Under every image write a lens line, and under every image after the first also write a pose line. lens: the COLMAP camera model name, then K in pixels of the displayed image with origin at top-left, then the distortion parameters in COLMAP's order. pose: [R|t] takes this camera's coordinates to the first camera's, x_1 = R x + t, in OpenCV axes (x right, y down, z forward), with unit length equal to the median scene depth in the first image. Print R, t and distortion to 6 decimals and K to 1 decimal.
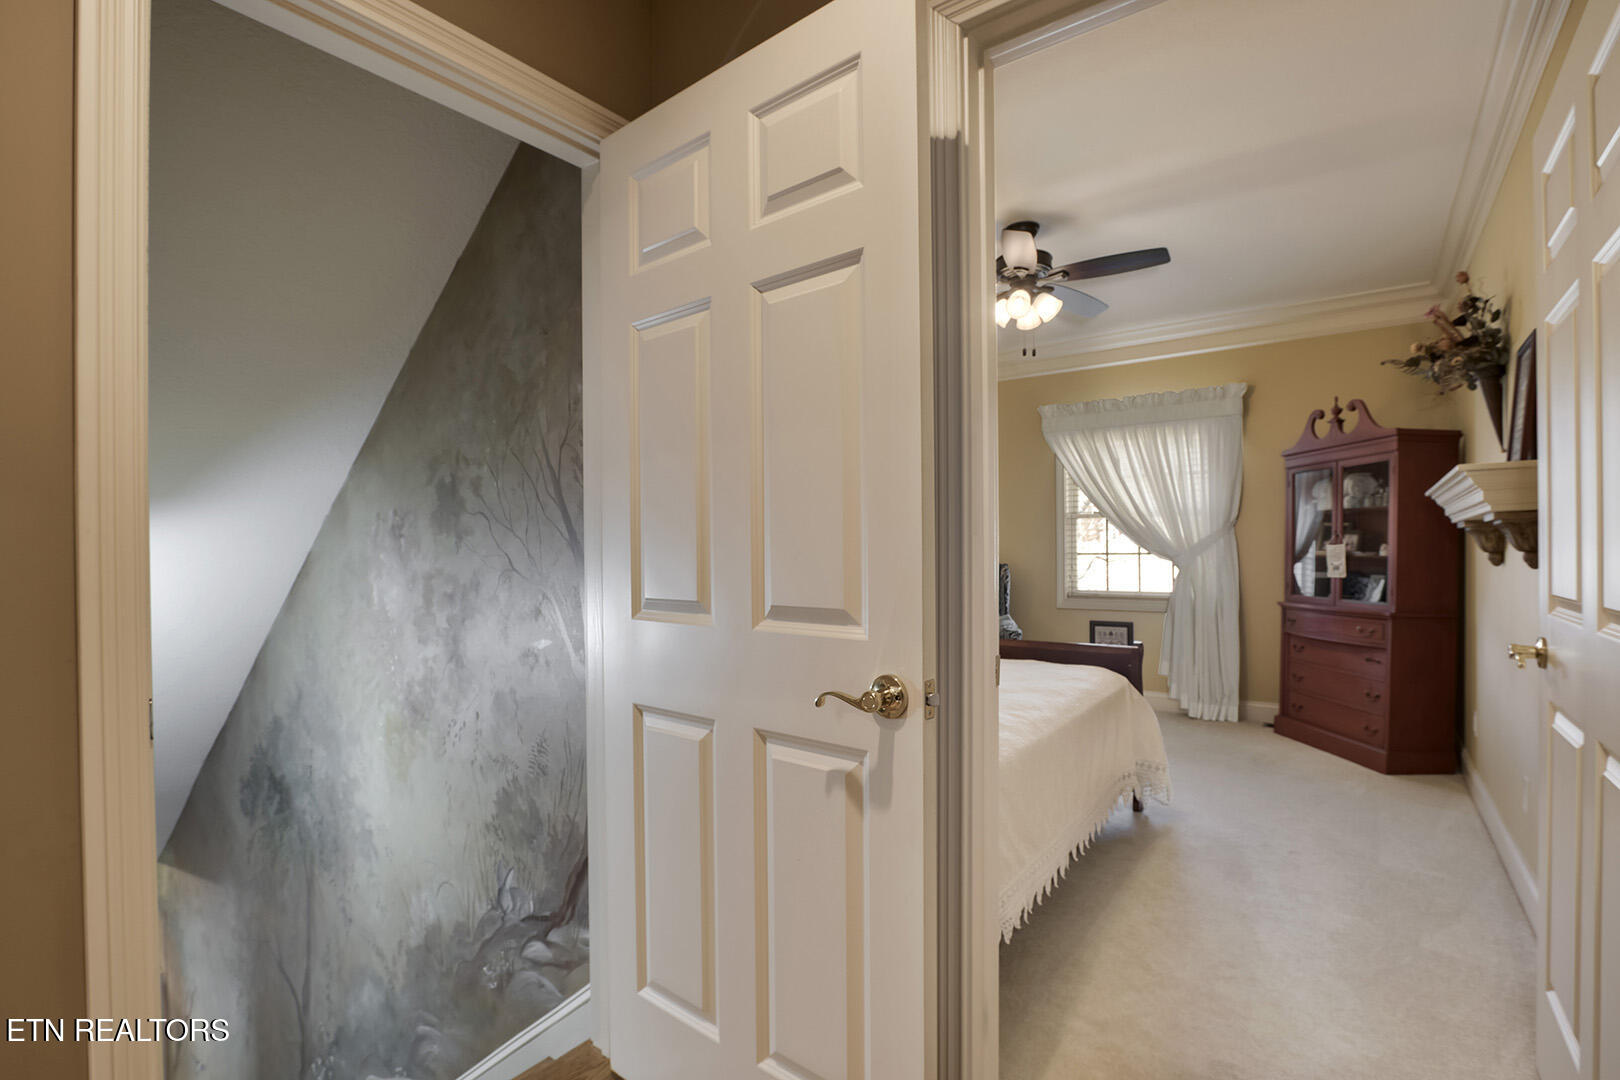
lens RADIAL K [[719.1, 0, 807.7], [0, 719.1, 542.8], [0, 0, 1]] dist [-0.017769, 0.000733]
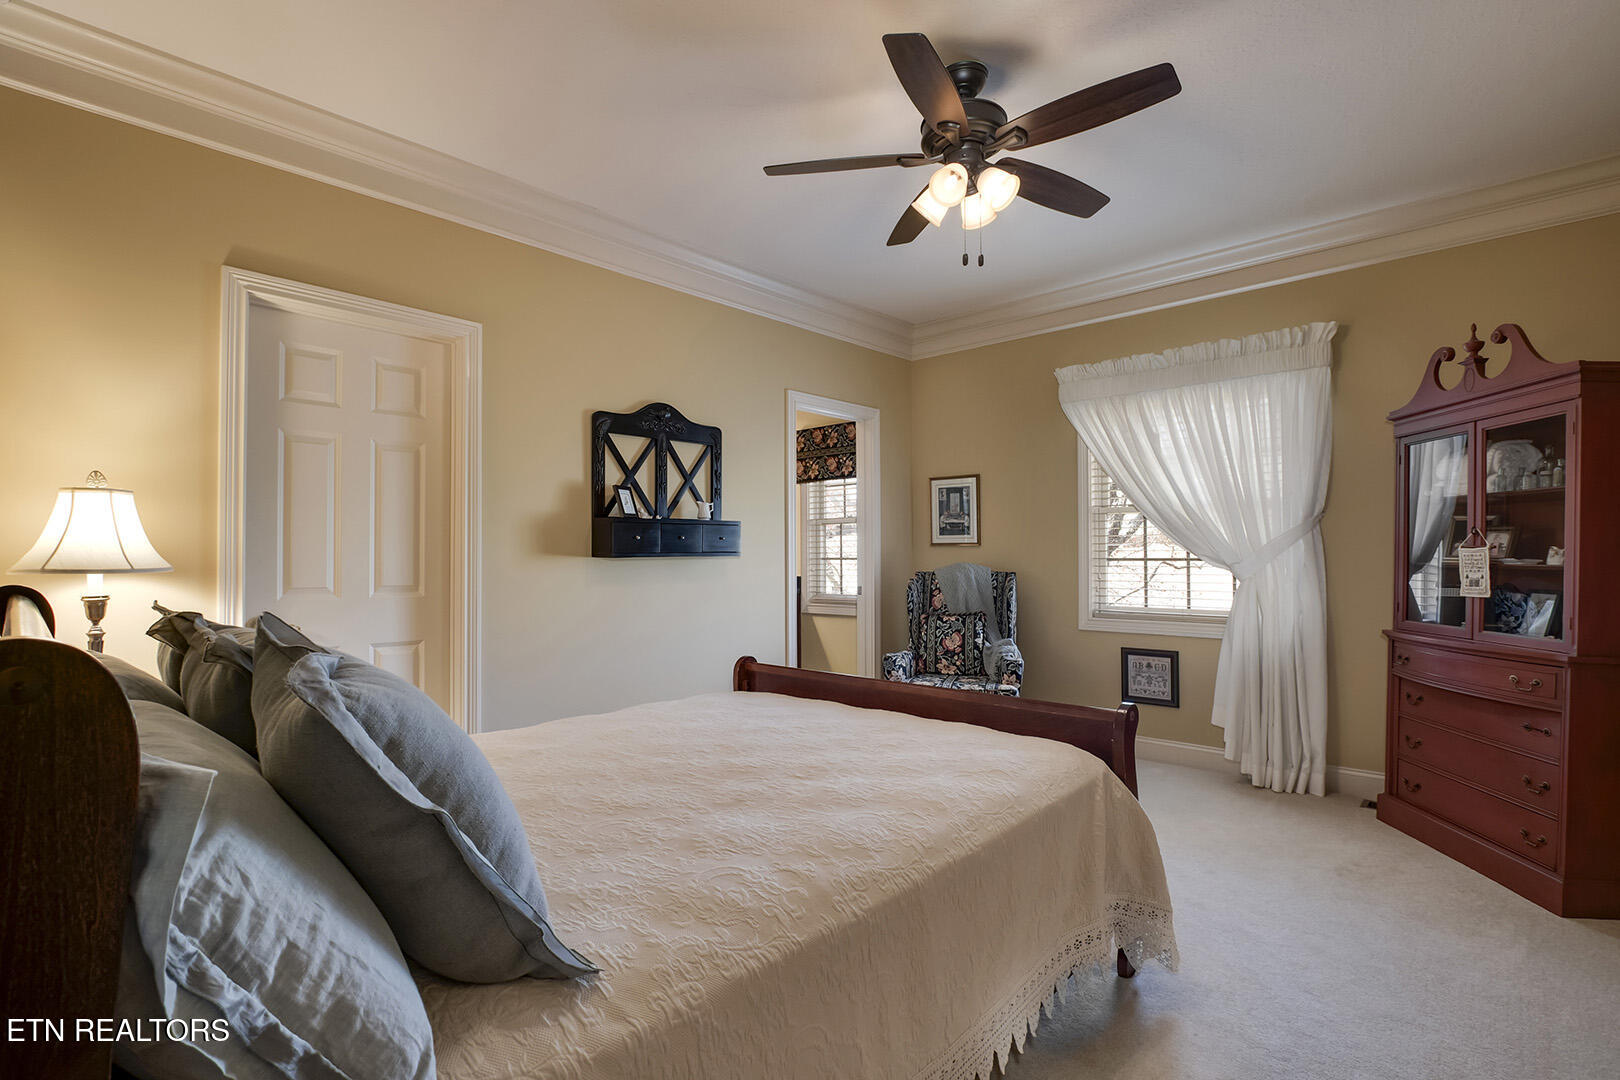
lens RADIAL K [[719.1, 0, 811.0], [0, 719.1, 543.9], [0, 0, 1]] dist [-0.017769, 0.000733]
pose [[0.993643, 0.001016, -0.112577, 0.192740], [-0.001384, 0.999994, -0.003189, 0.001966], [0.112573, 0.003325, 0.993638, 0.262003]]
